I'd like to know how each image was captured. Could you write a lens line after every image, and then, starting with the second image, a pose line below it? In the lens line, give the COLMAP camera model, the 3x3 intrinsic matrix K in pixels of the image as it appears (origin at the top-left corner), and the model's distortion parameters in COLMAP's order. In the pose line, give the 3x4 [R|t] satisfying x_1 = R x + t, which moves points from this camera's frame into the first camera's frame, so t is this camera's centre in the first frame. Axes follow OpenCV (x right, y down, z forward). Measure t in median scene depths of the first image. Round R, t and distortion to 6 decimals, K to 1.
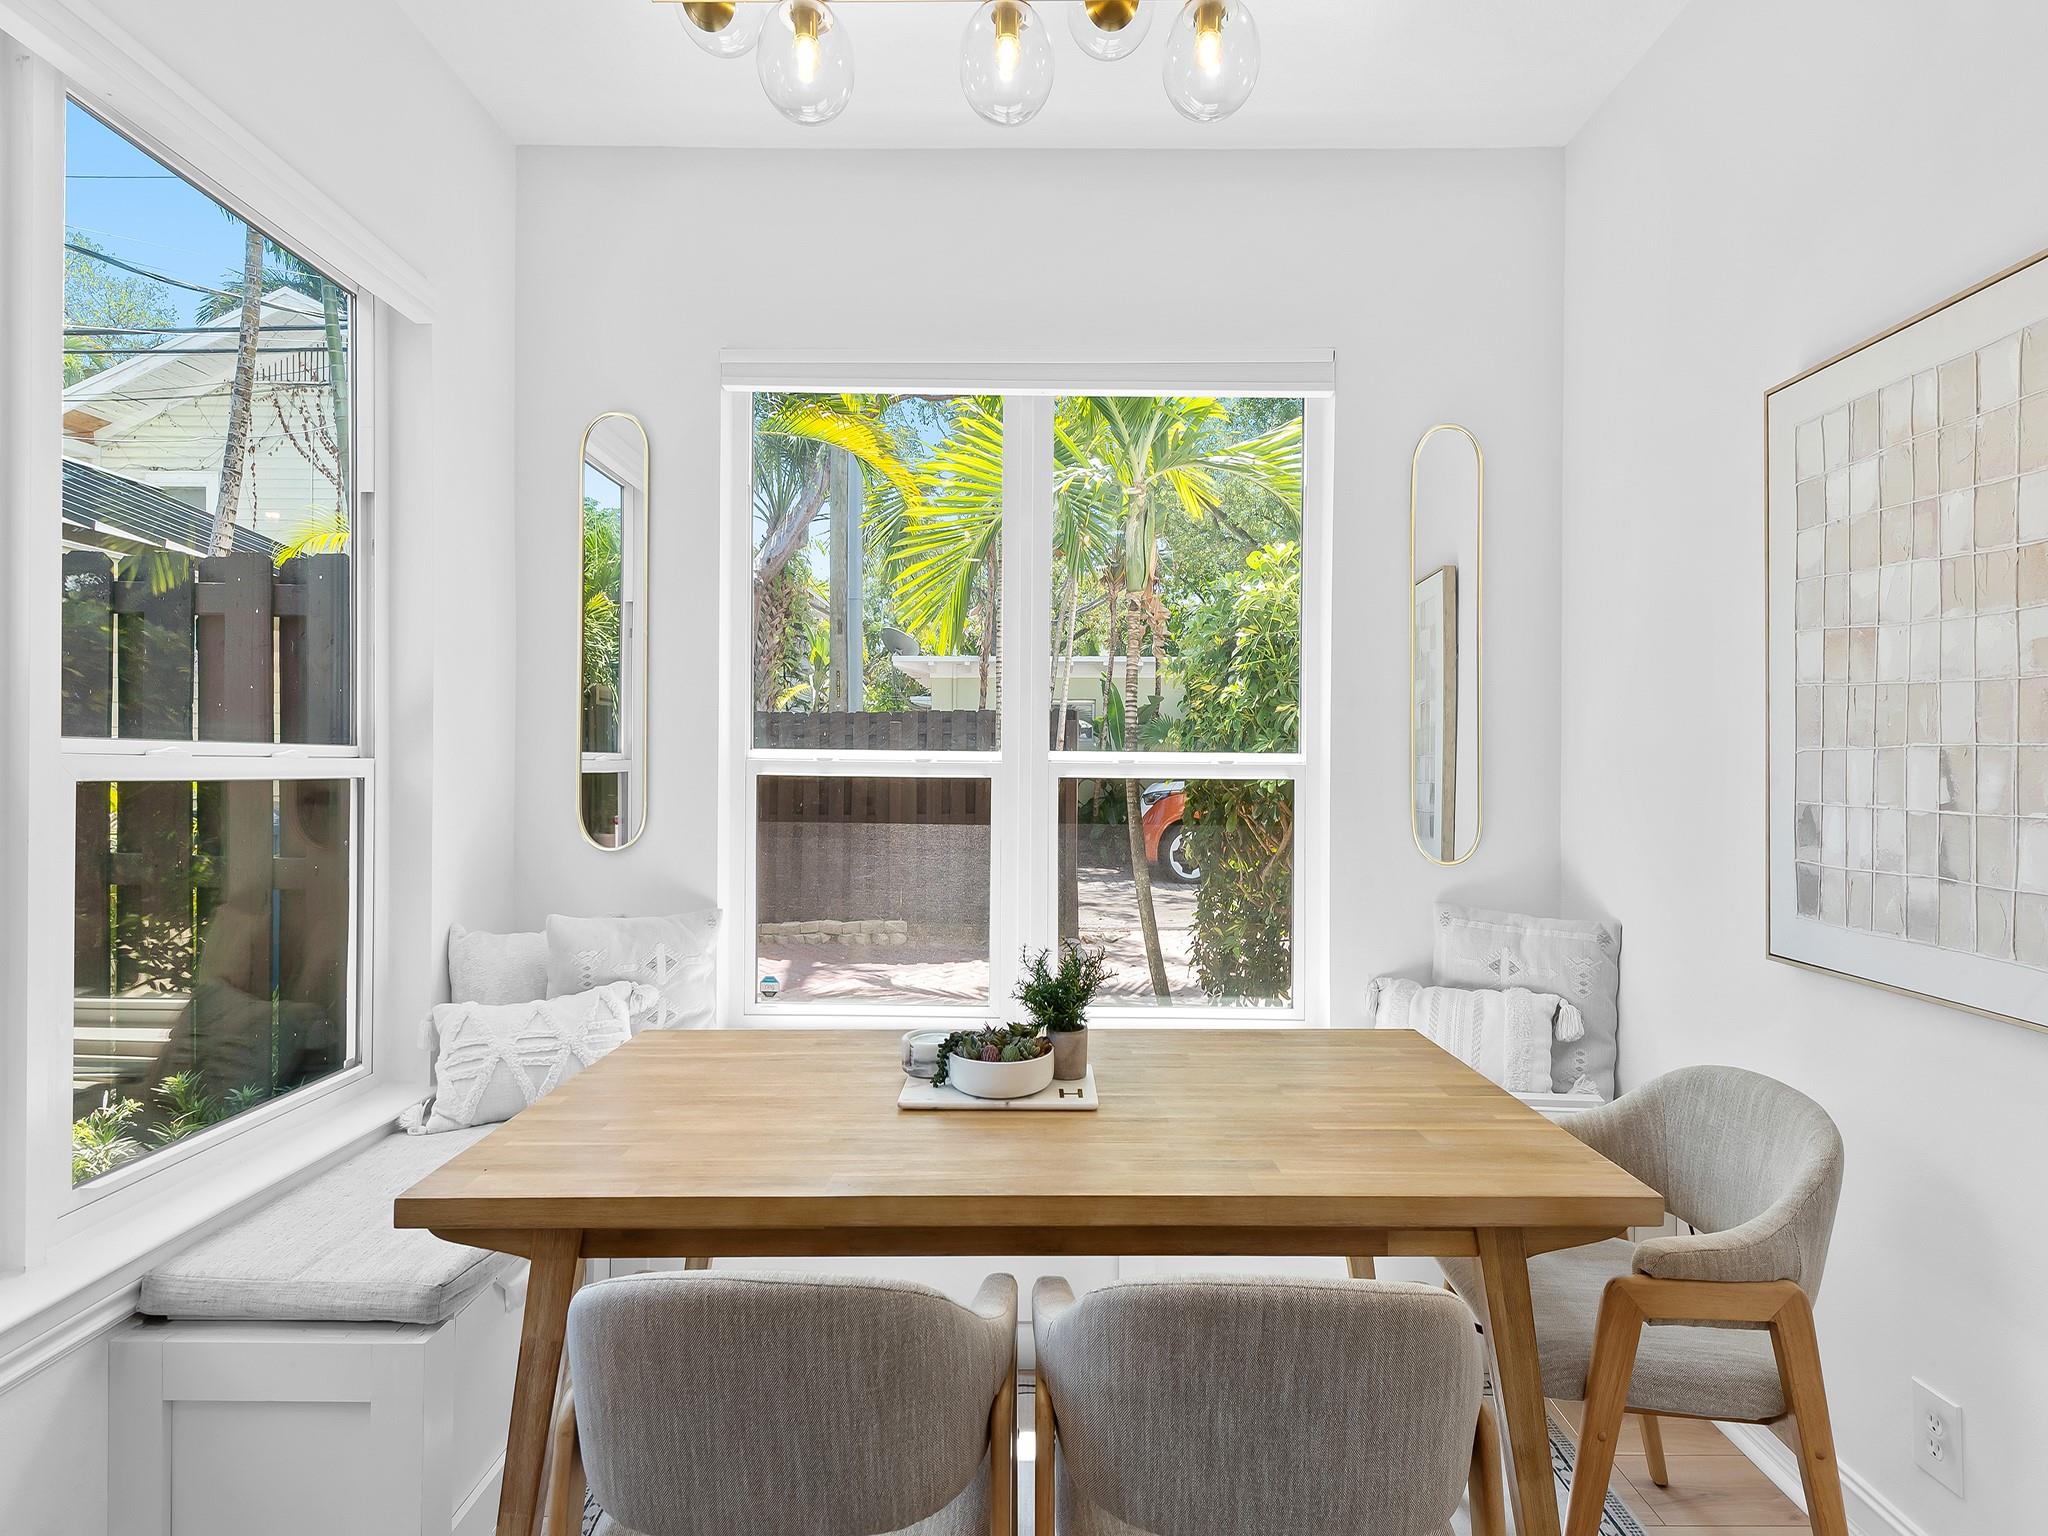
lens RADIAL K [[962.3, 0, 1025.3], [0, 962.3, 760.3], [0, 0, 1]] dist [0.018638, -0.007352]
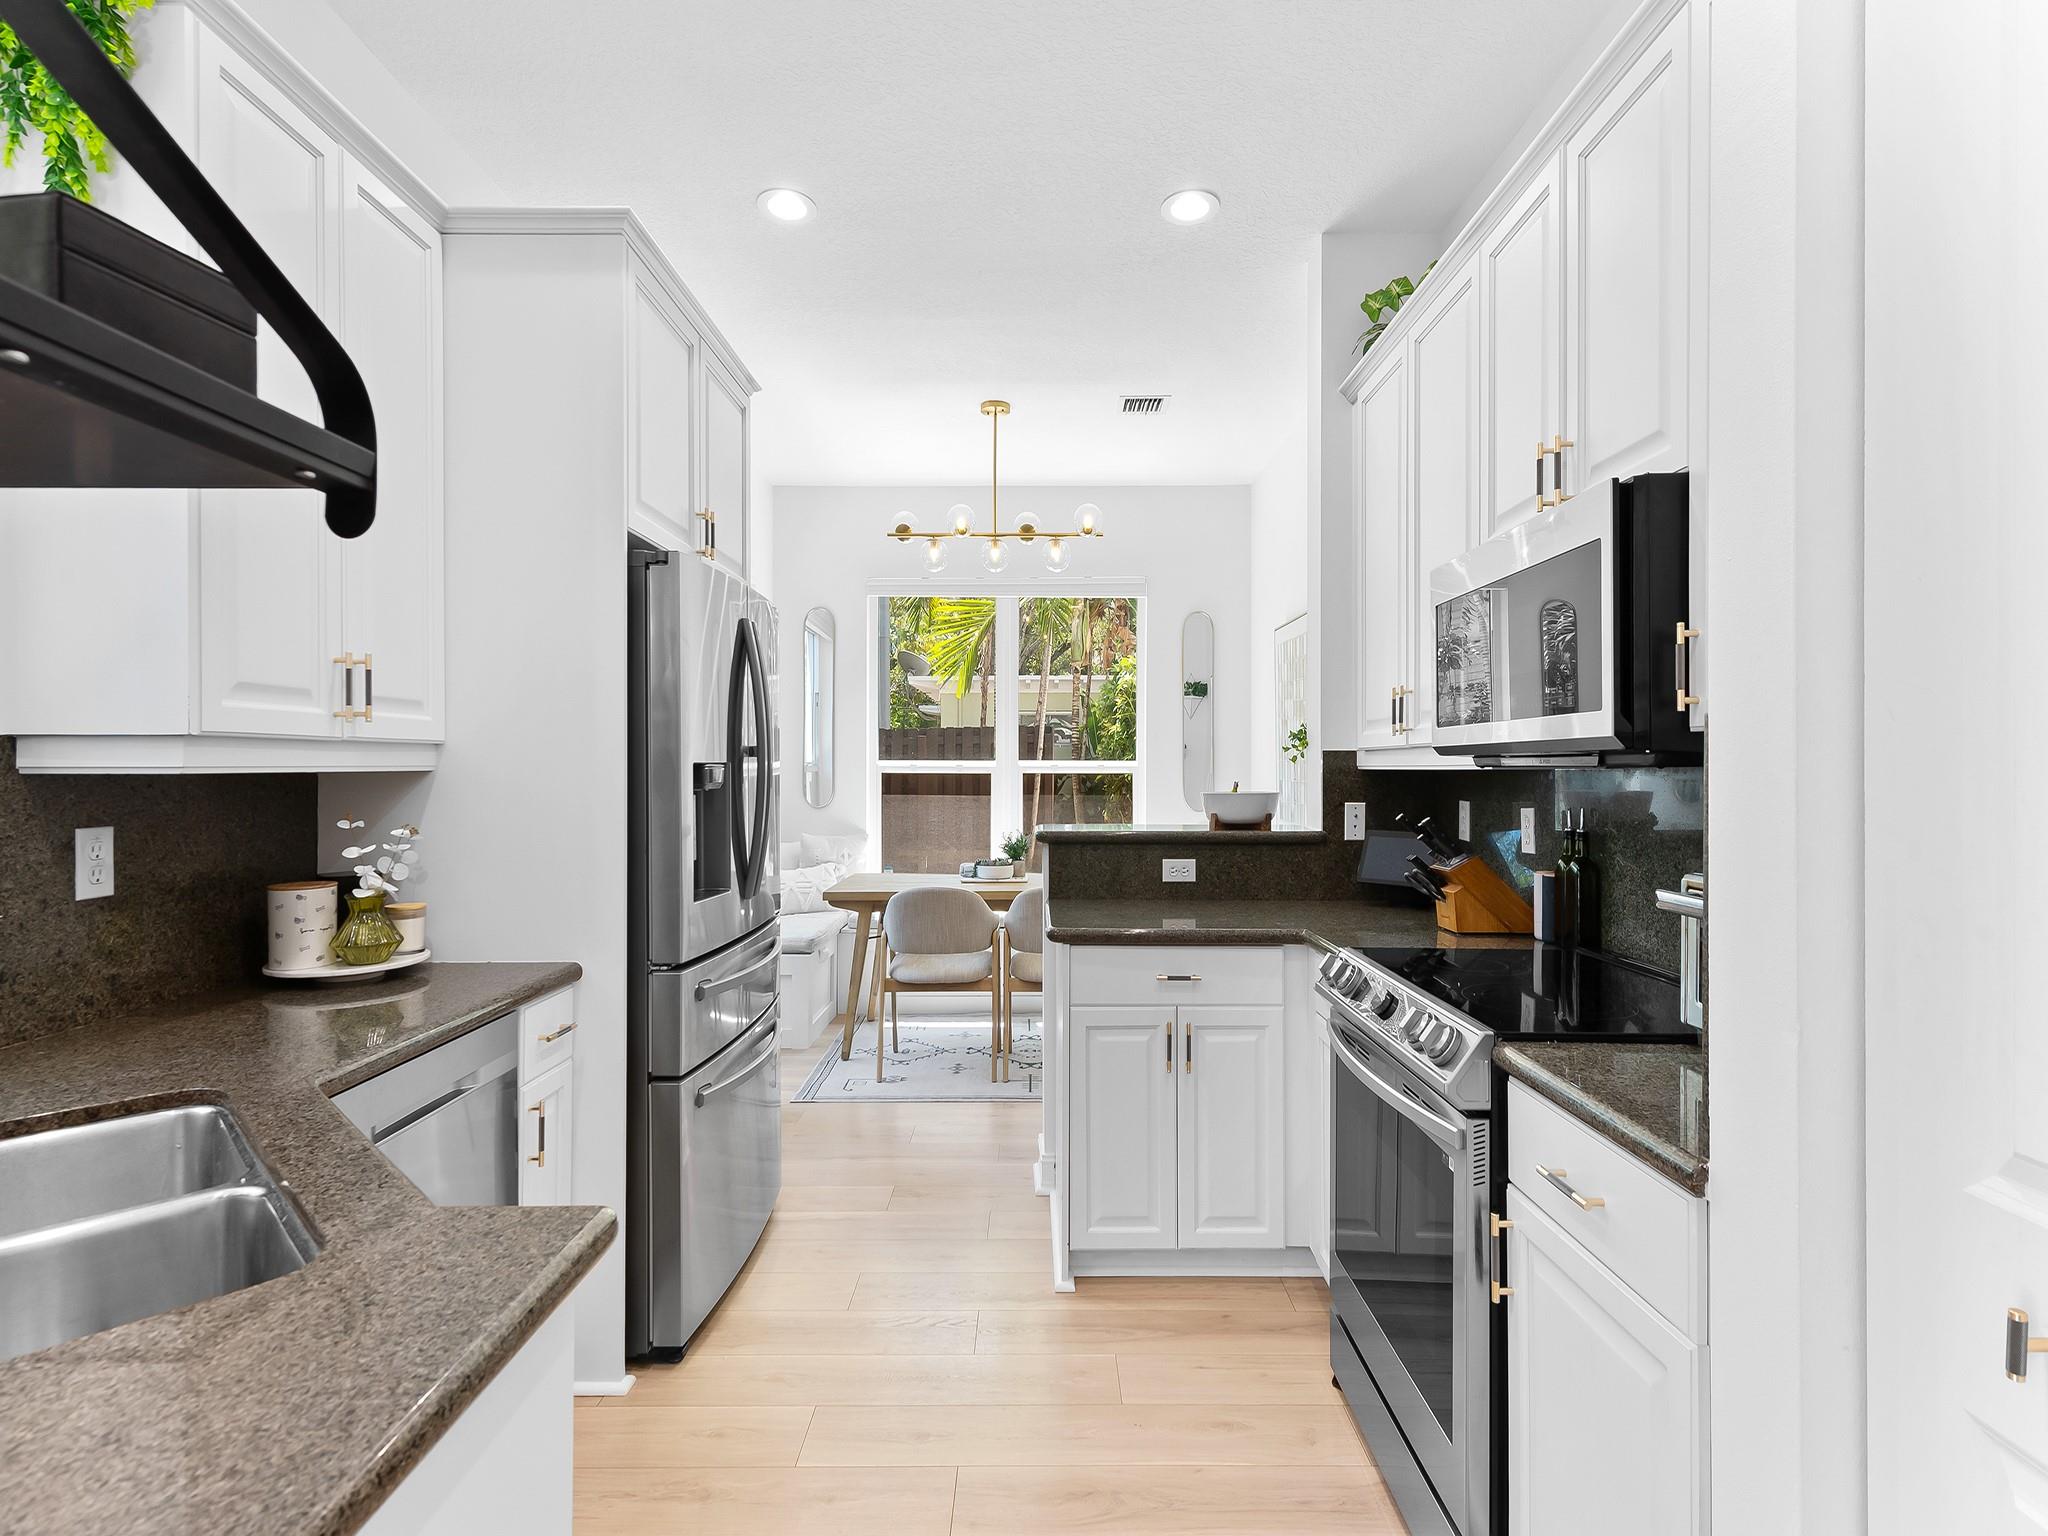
lens RADIAL K [[974.9, 0, 1031.8], [0, 974.9, 771.7], [0, 0, 1]] dist [0.017799, -0.008621]
pose [[0.999963, -0.005229, 0.006862, 0.036168], [0.005154, 0.999927, 0.010916, -0.007512], [-0.006918, -0.010880, 0.999917, -1.047919]]
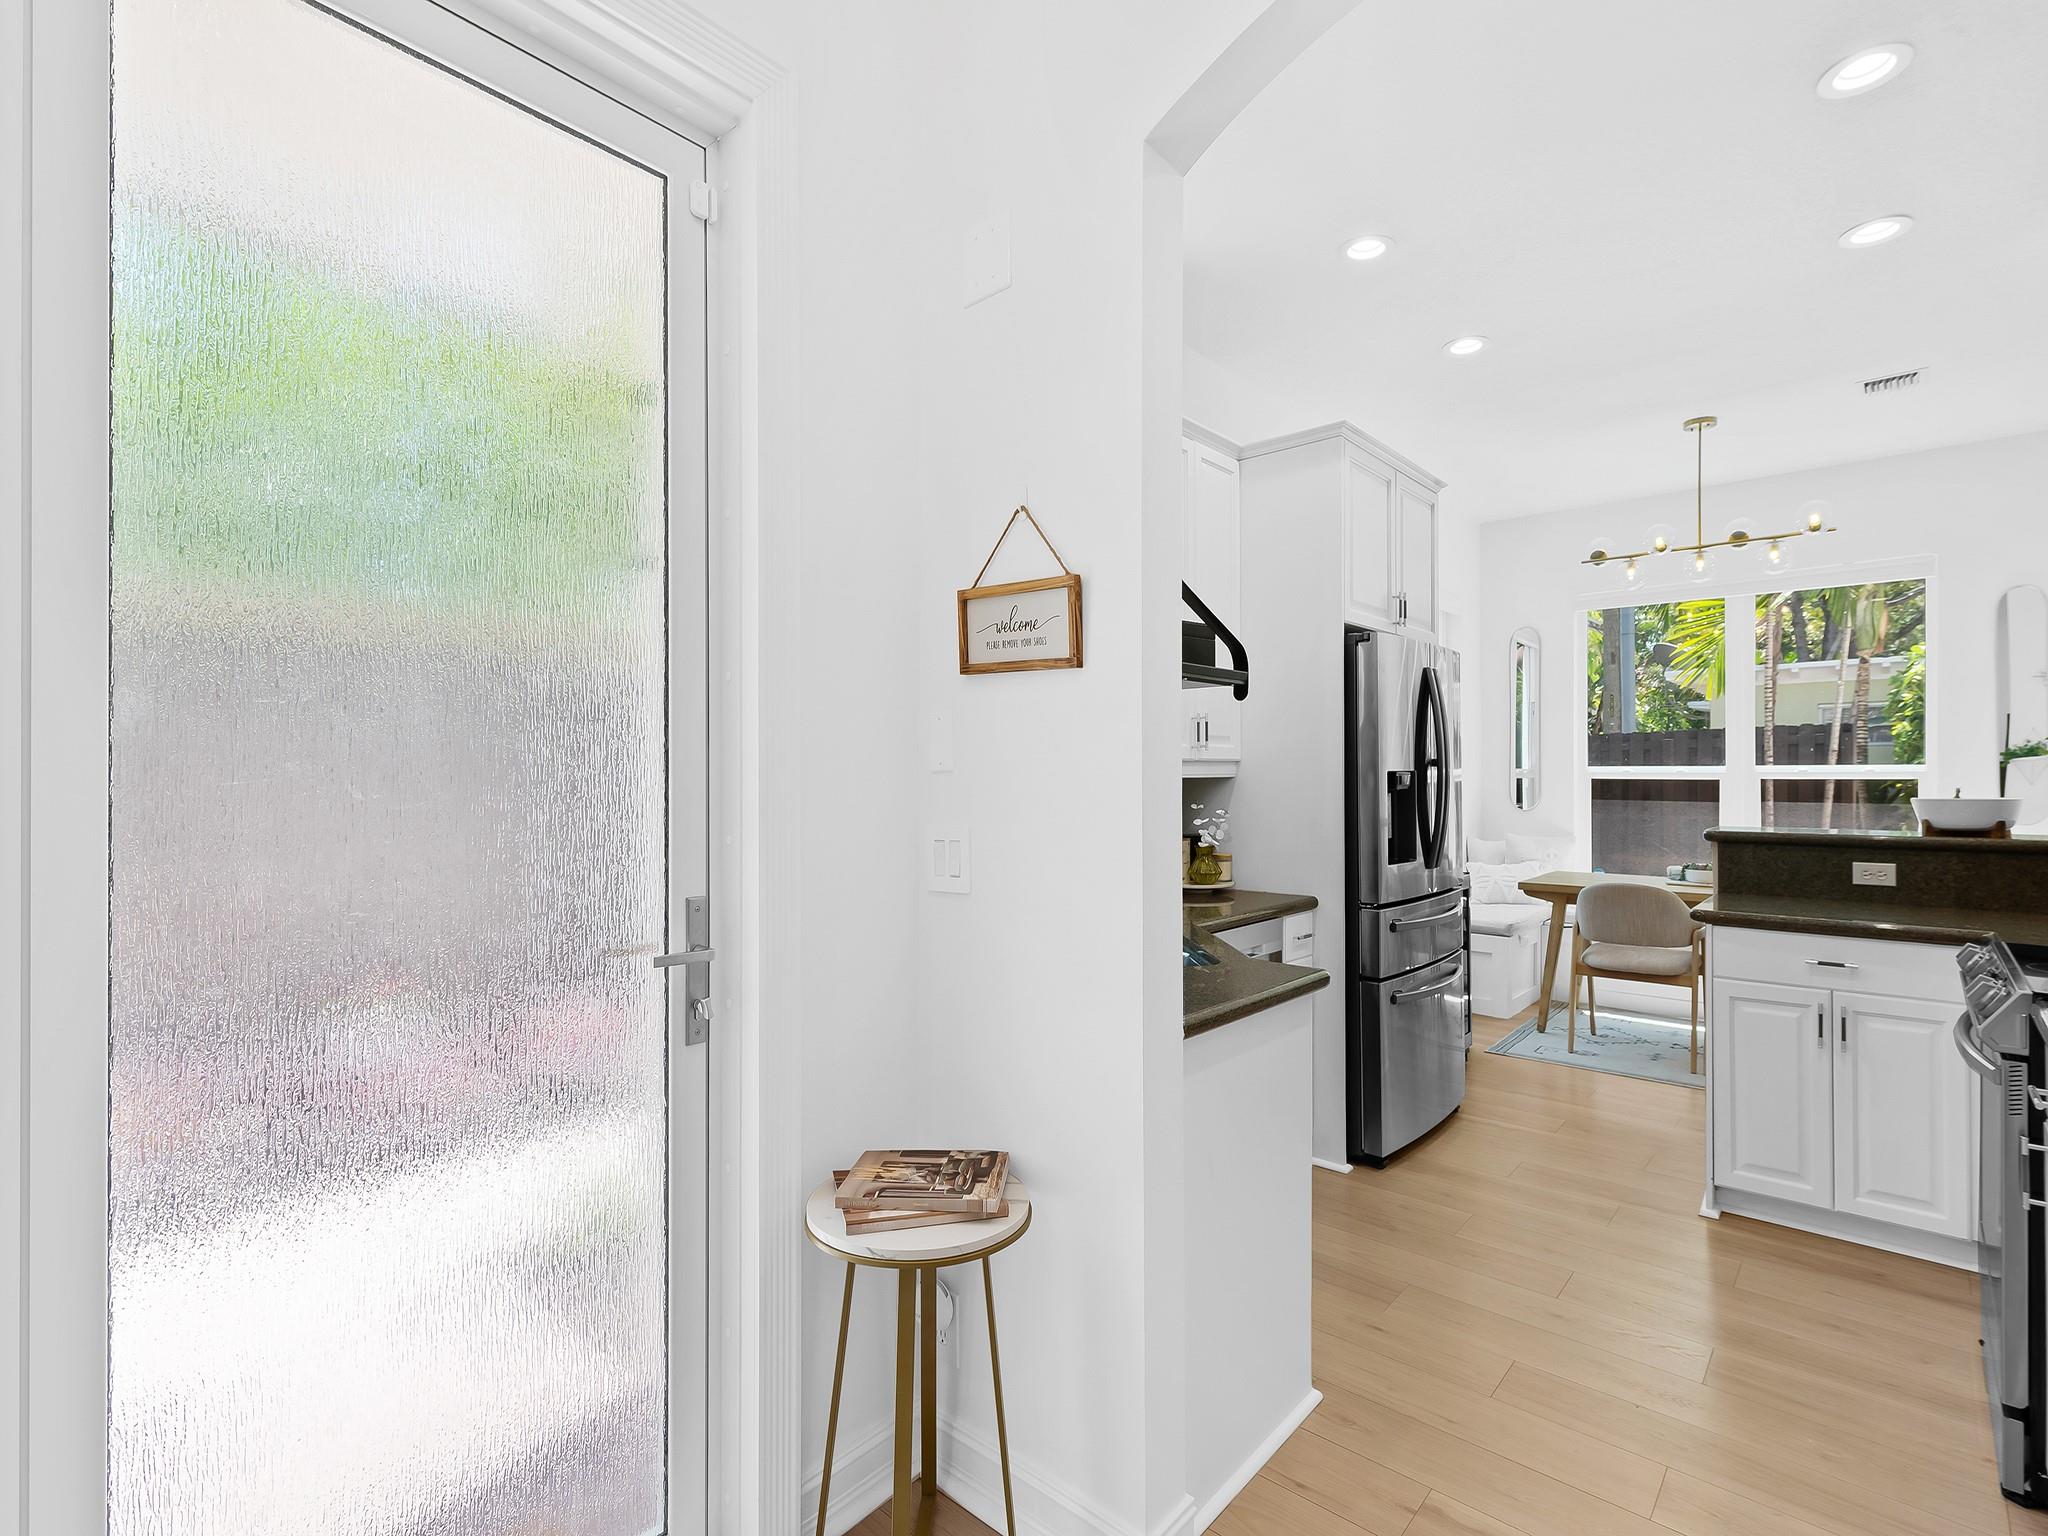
lens RADIAL K [[969.7, 0, 1024.0], [0, 969.7, 768.0], [0, 0, 1]] dist [0.004052, 0.000565]
pose [[0.749190, -0.013078, -0.662226, 0.207248], [0.011787, 0.999910, -0.006412, -0.009080], [0.662250, -0.003001, 0.749277, -1.408510]]
